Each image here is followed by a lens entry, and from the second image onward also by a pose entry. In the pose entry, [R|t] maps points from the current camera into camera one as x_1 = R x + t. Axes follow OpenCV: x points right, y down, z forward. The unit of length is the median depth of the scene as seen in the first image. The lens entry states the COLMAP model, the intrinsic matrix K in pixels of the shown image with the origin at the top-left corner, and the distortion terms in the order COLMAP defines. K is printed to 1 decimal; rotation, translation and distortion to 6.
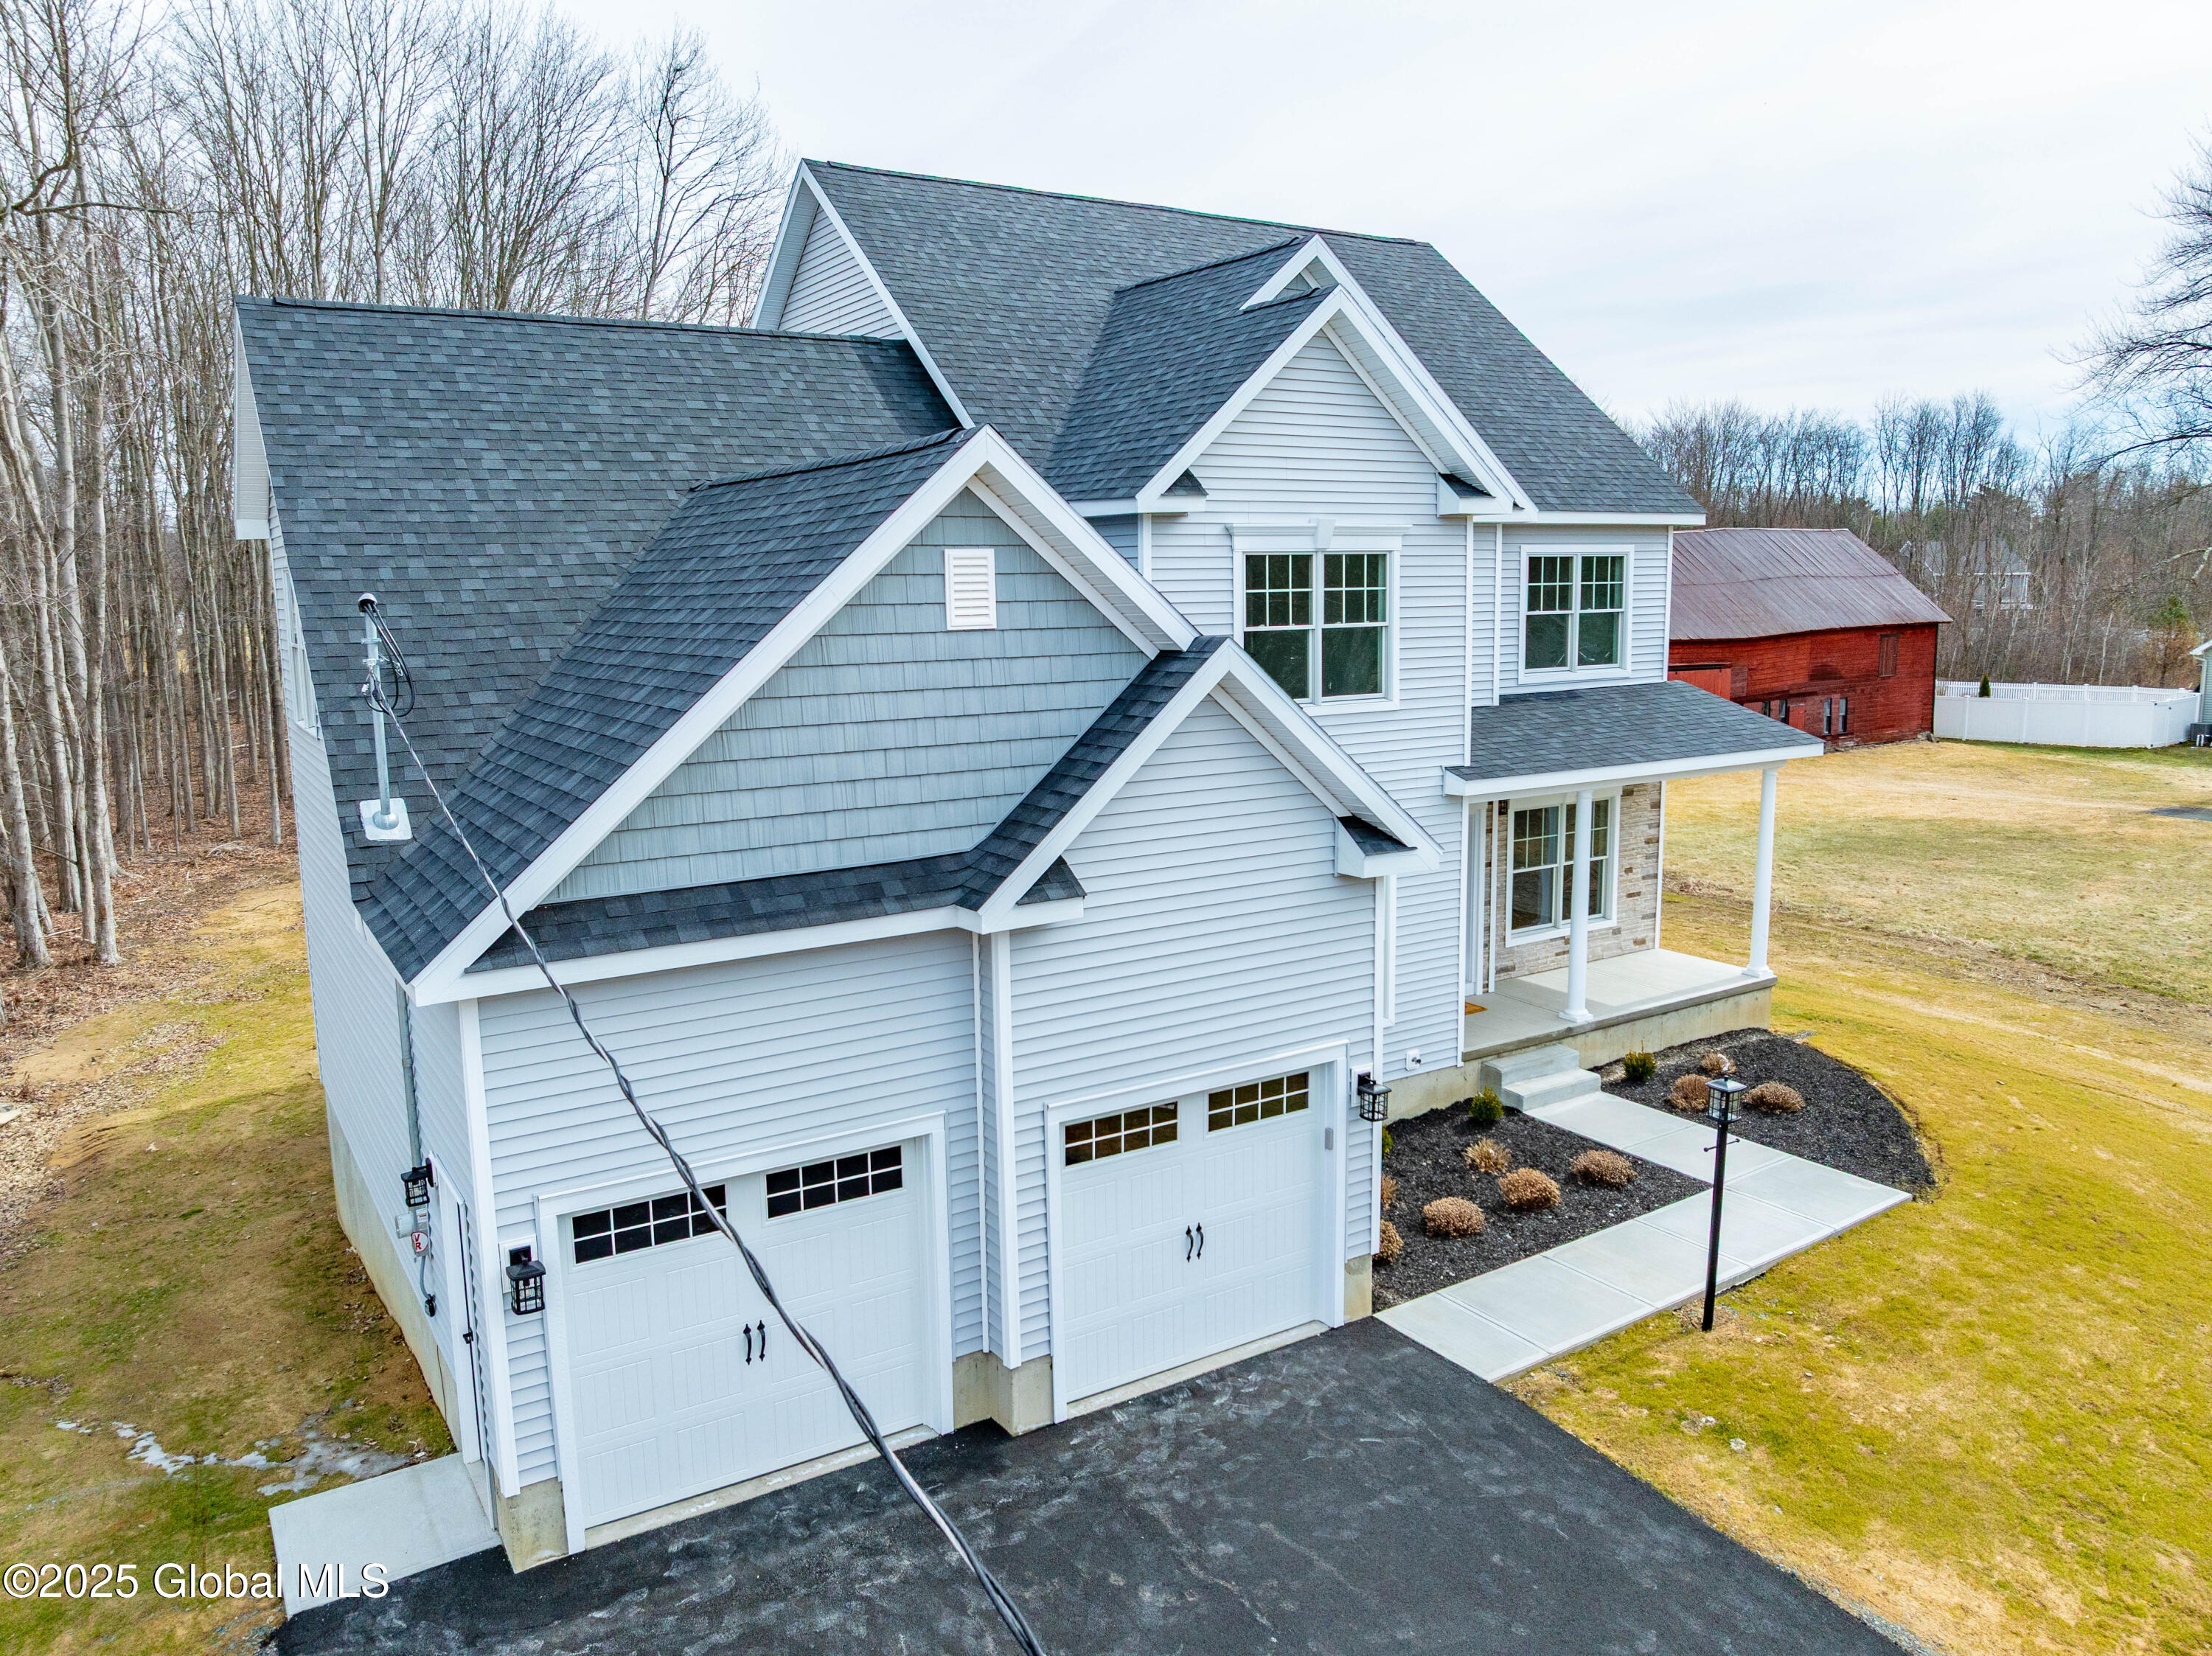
lens RADIAL K [[1560.9, 0, 1106.6], [0, 1560.9, 813.5], [0, 0, 1]] dist [-0.046123, 0.008459]
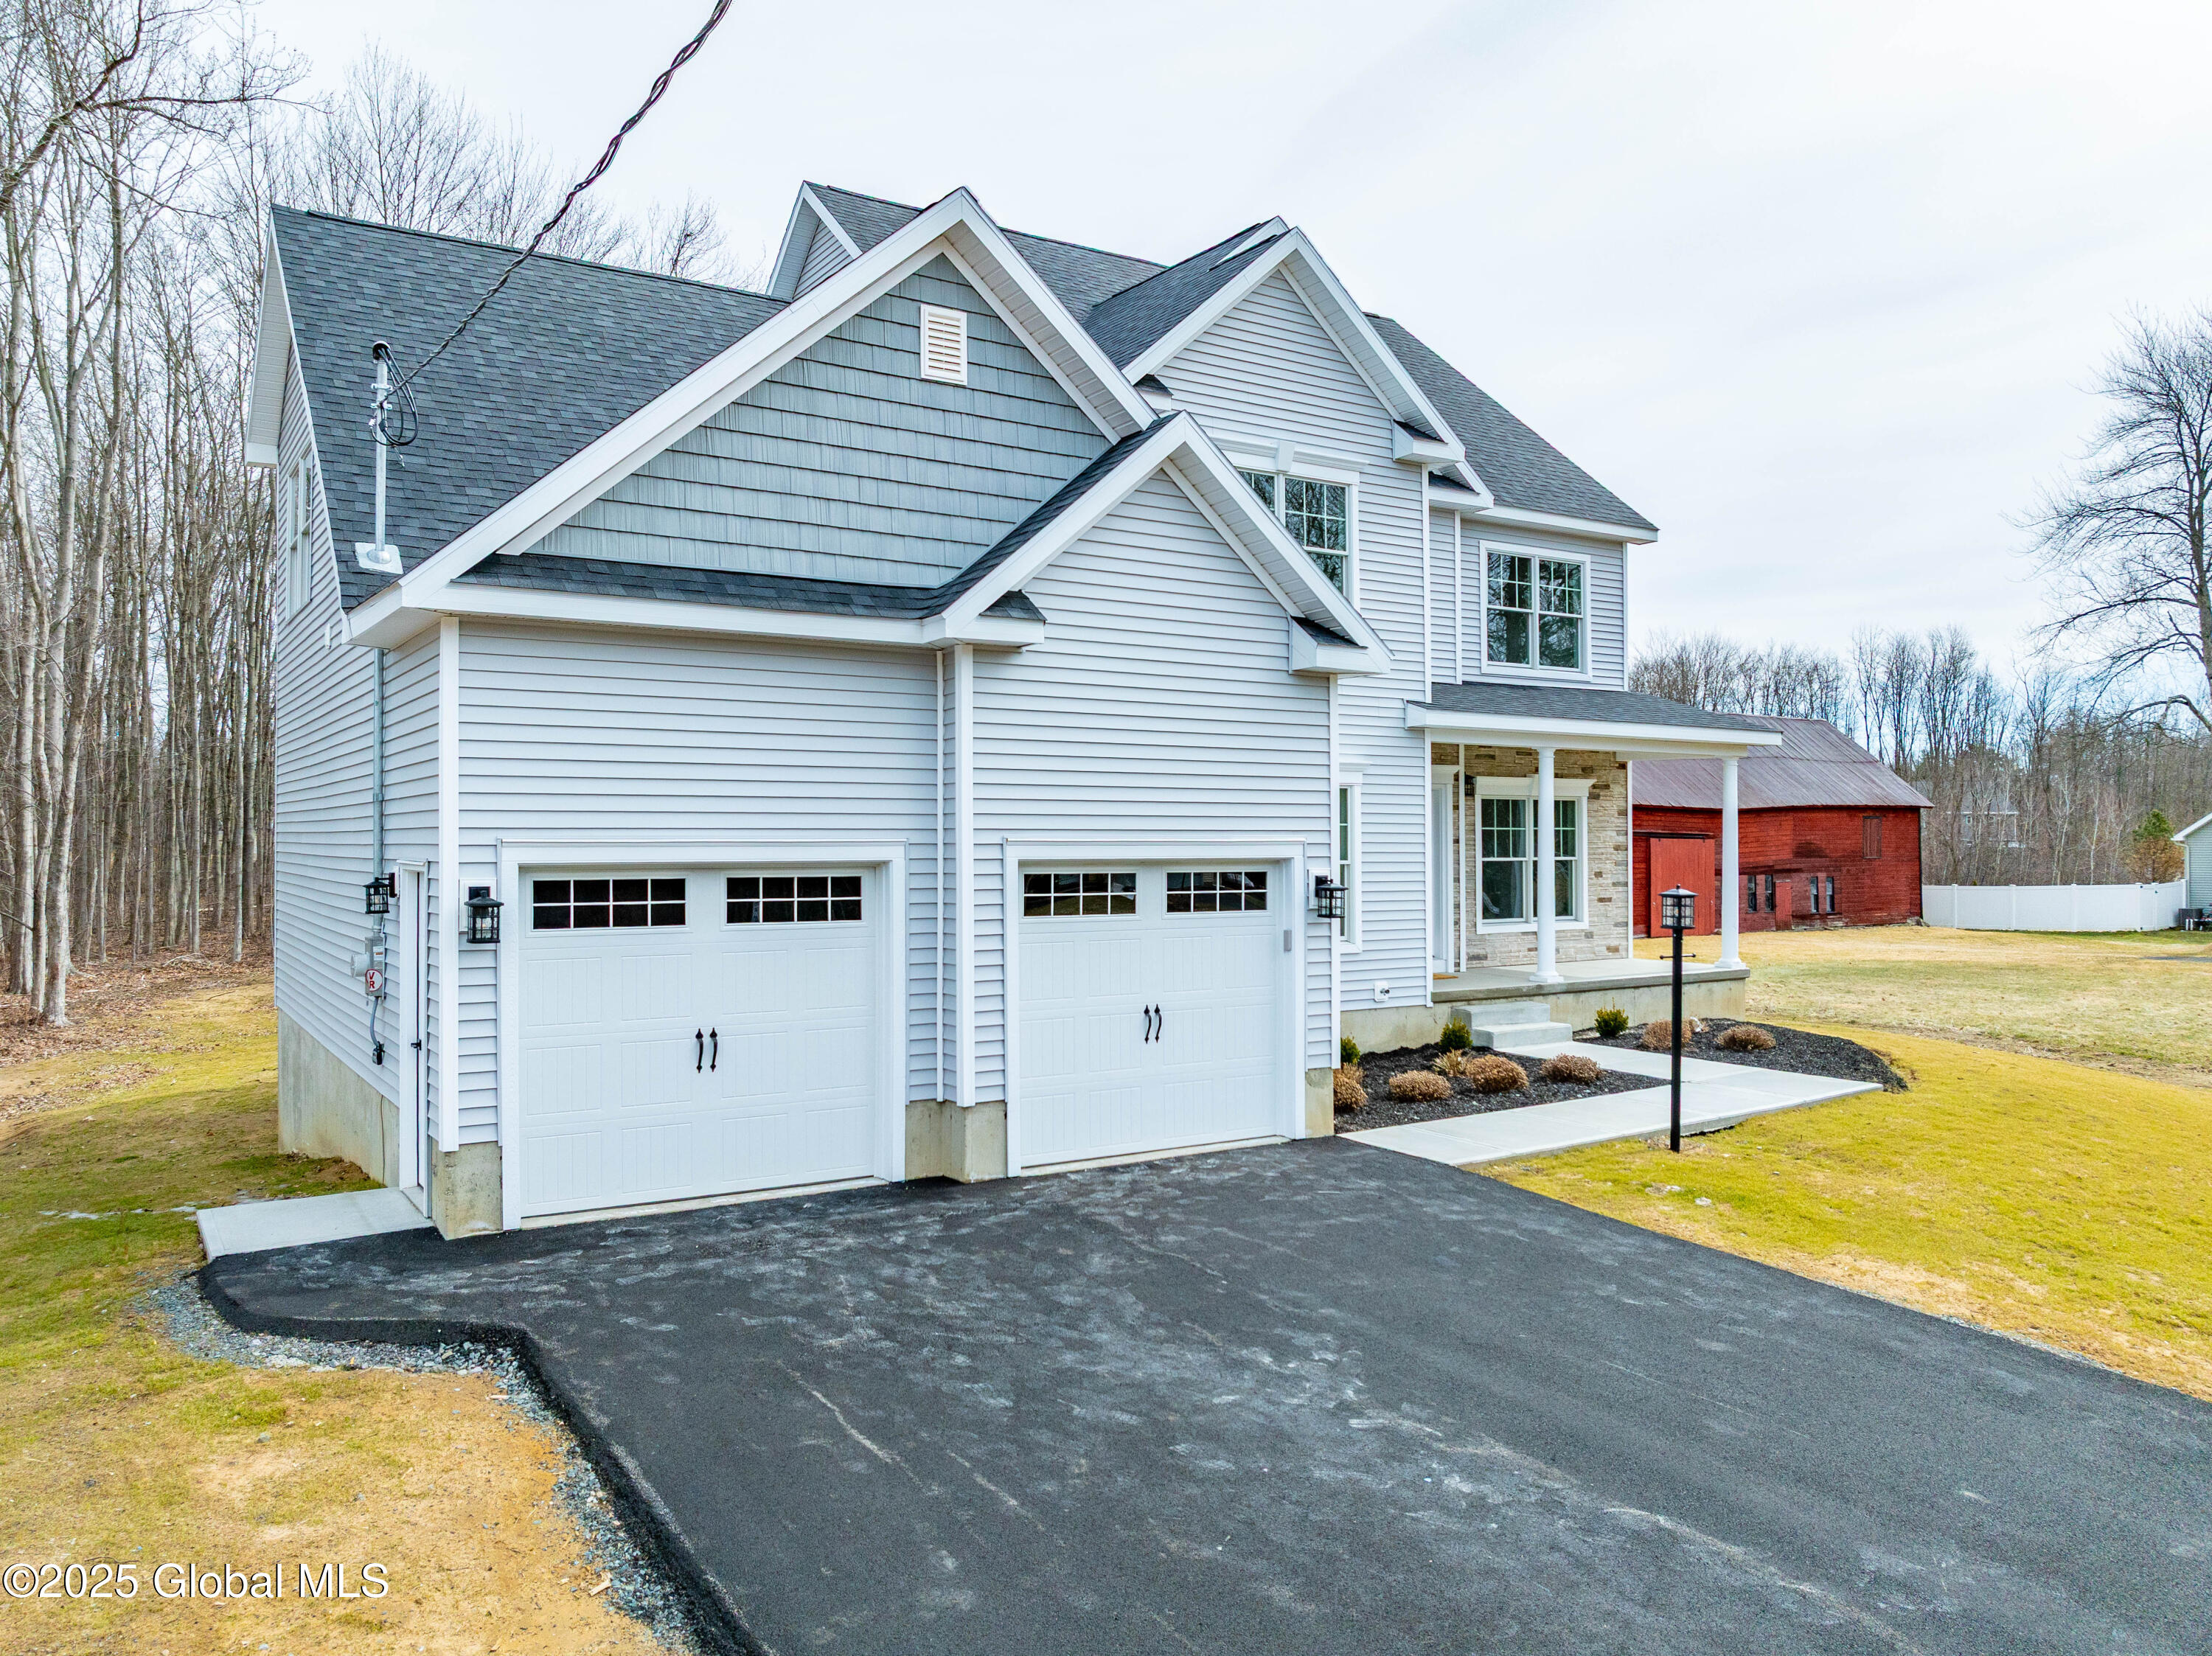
lens RADIAL K [[1596.1, 0, 1119.0], [0, 1596.1, 815.0], [0, 0, 1]] dist [-0.040199, -0.002318]
pose [[0.999833, 0.010700, 0.014803, 0.014529], [-0.008121, 0.986352, -0.164449, 0.248030], [-0.016360, 0.164302, 0.986274, -0.024510]]
